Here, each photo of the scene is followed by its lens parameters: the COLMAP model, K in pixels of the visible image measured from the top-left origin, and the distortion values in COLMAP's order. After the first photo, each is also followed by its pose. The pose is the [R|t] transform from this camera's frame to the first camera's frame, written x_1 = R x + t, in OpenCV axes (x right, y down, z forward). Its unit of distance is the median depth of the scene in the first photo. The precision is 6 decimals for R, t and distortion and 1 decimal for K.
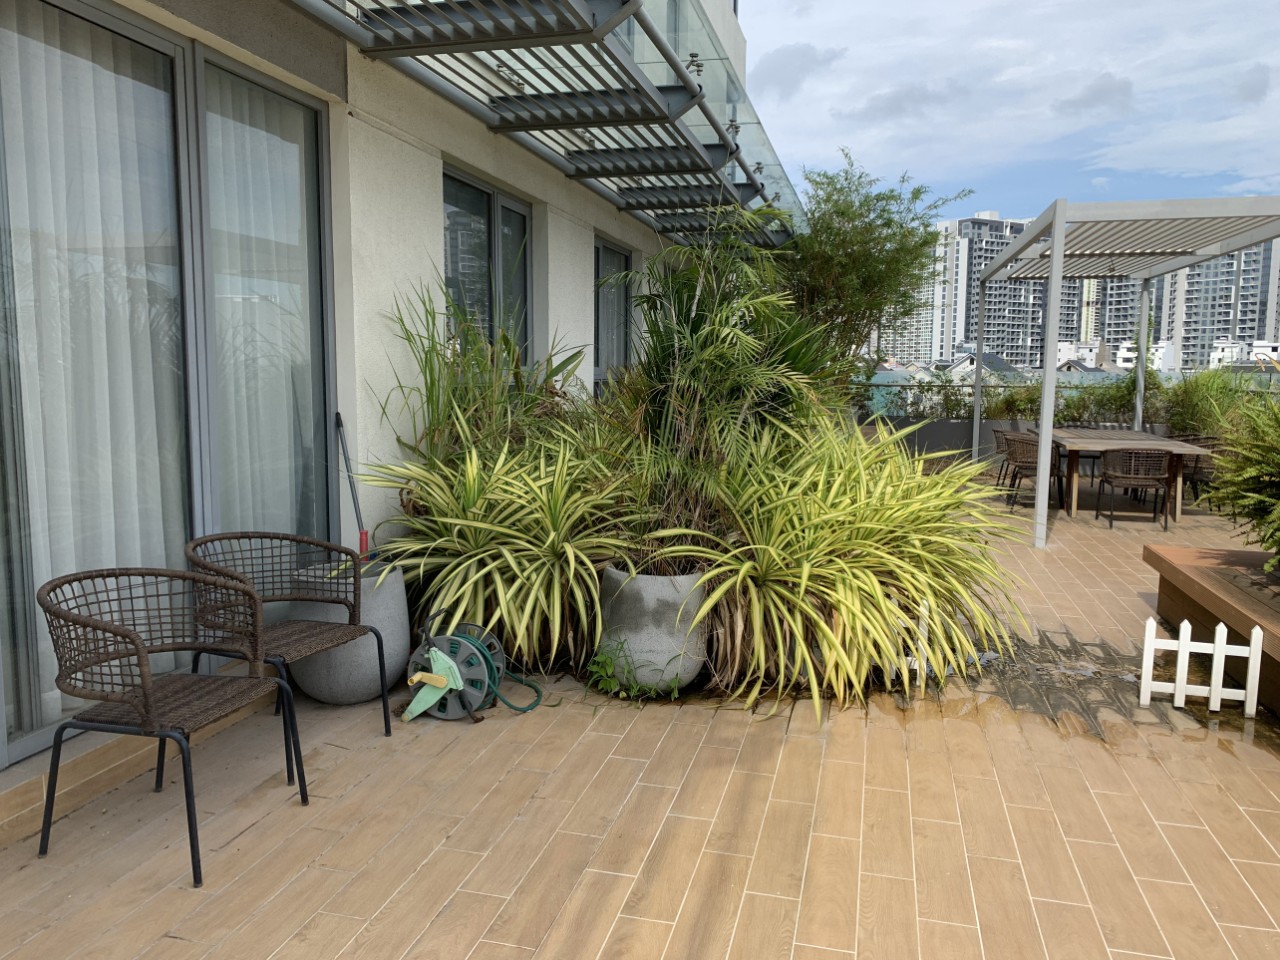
lens RADIAL K [[992.4, 0, 628.8], [0, 992.4, 472.3], [0, 0, 1]] dist [0.030987, -0.030730]
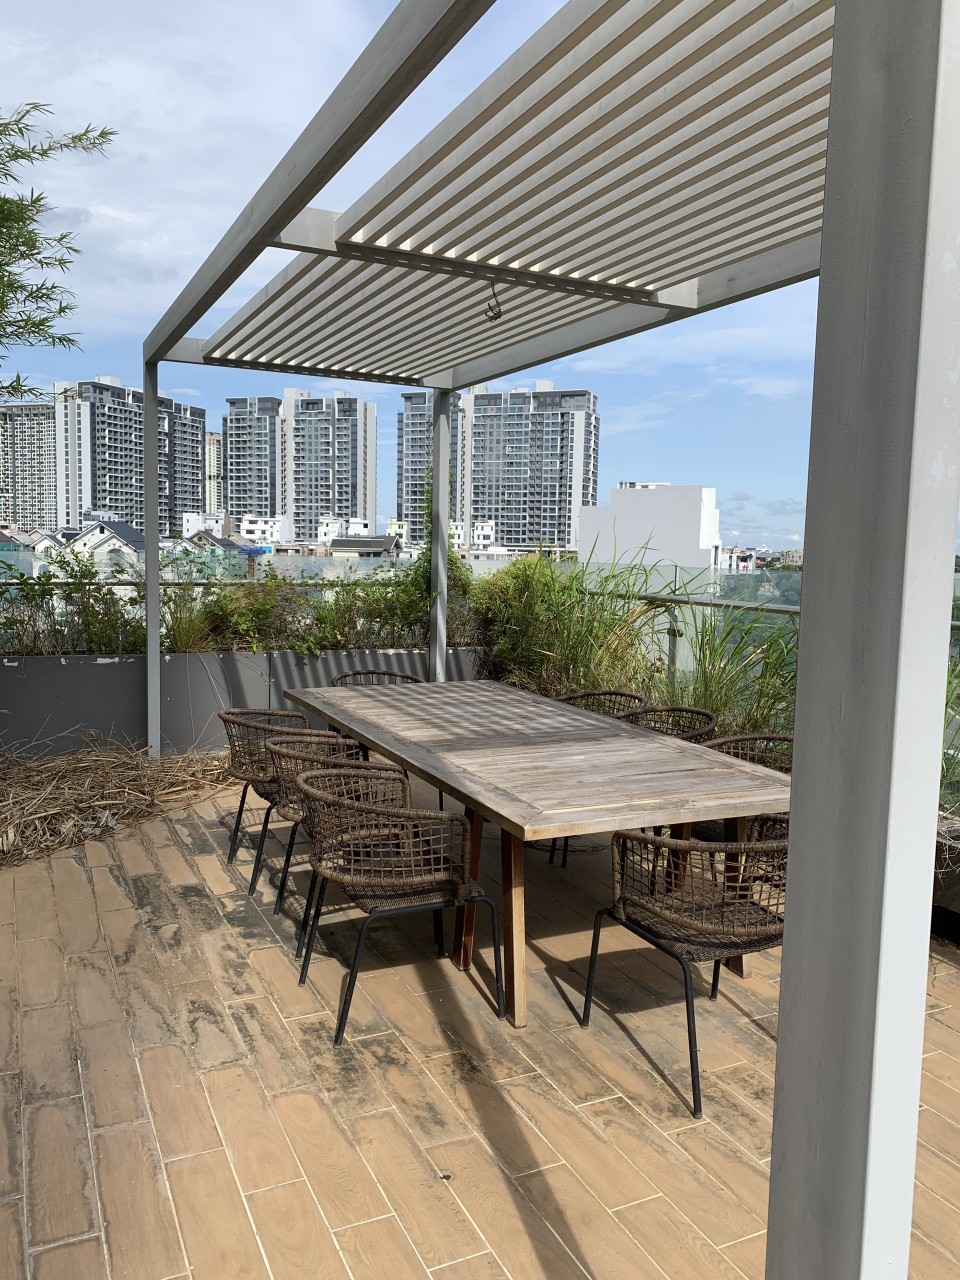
lens RADIAL K [[992.4, 0, 488.9], [0, 992.4, 628.5], [0, 0, 1]] dist [0.030987, -0.030730]
pose [[0.764677, -0.043799, 0.642924, 0.174469], [0.051991, 0.998628, 0.006194, -0.063280], [-0.642313, 0.028690, 0.765905, 0.556652]]
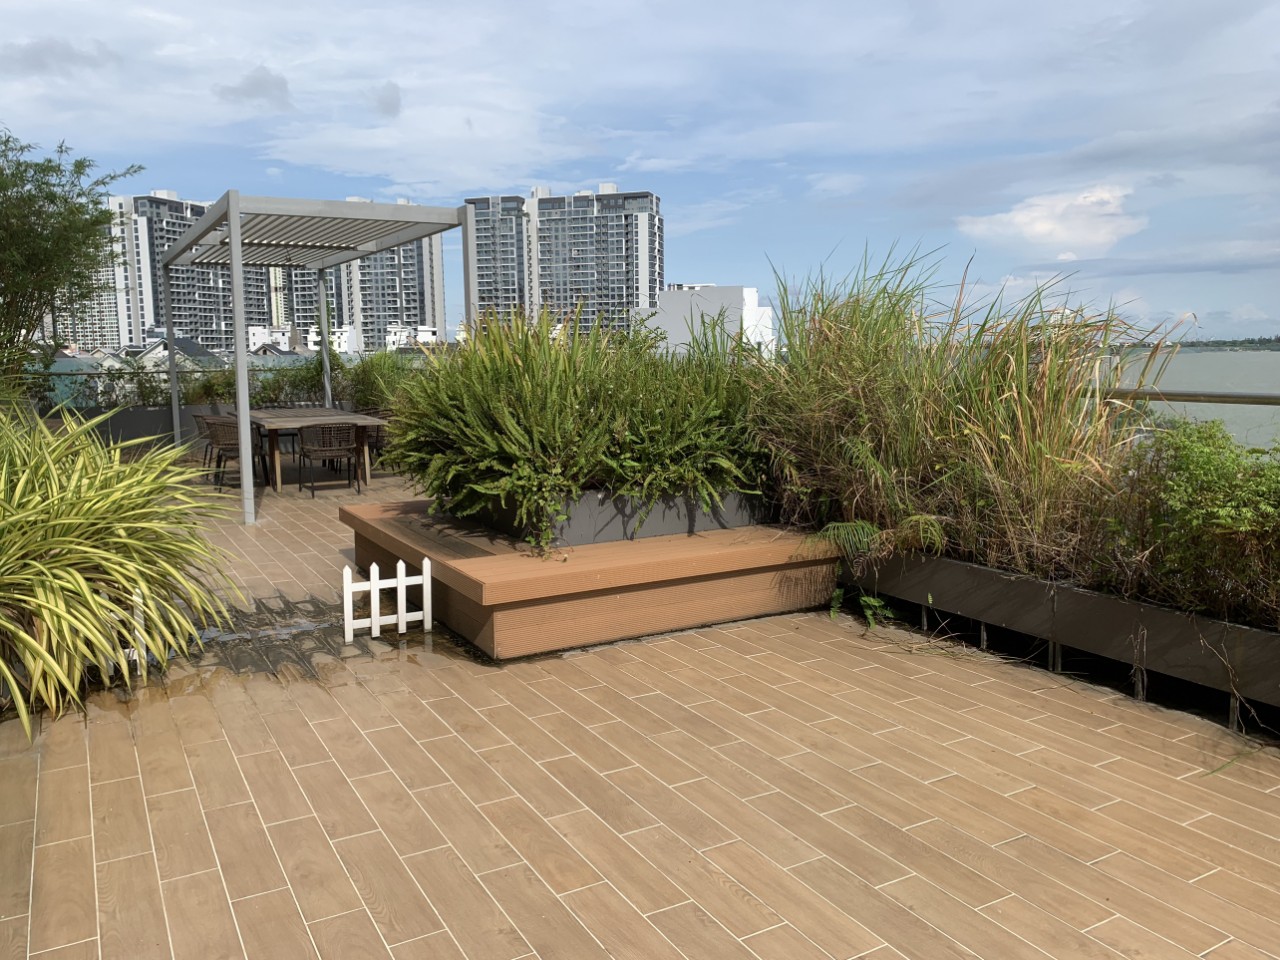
lens RADIAL K [[992.4, 0, 629.0], [0, 992.4, 466.4], [0, 0, 1]] dist [0.030987, -0.030730]
pose [[0.723600, -0.097810, 0.683254, -0.005687], [0.091282, 0.994774, 0.045733, 0.002613], [-0.684157, 0.029276, 0.728747, -0.022857]]
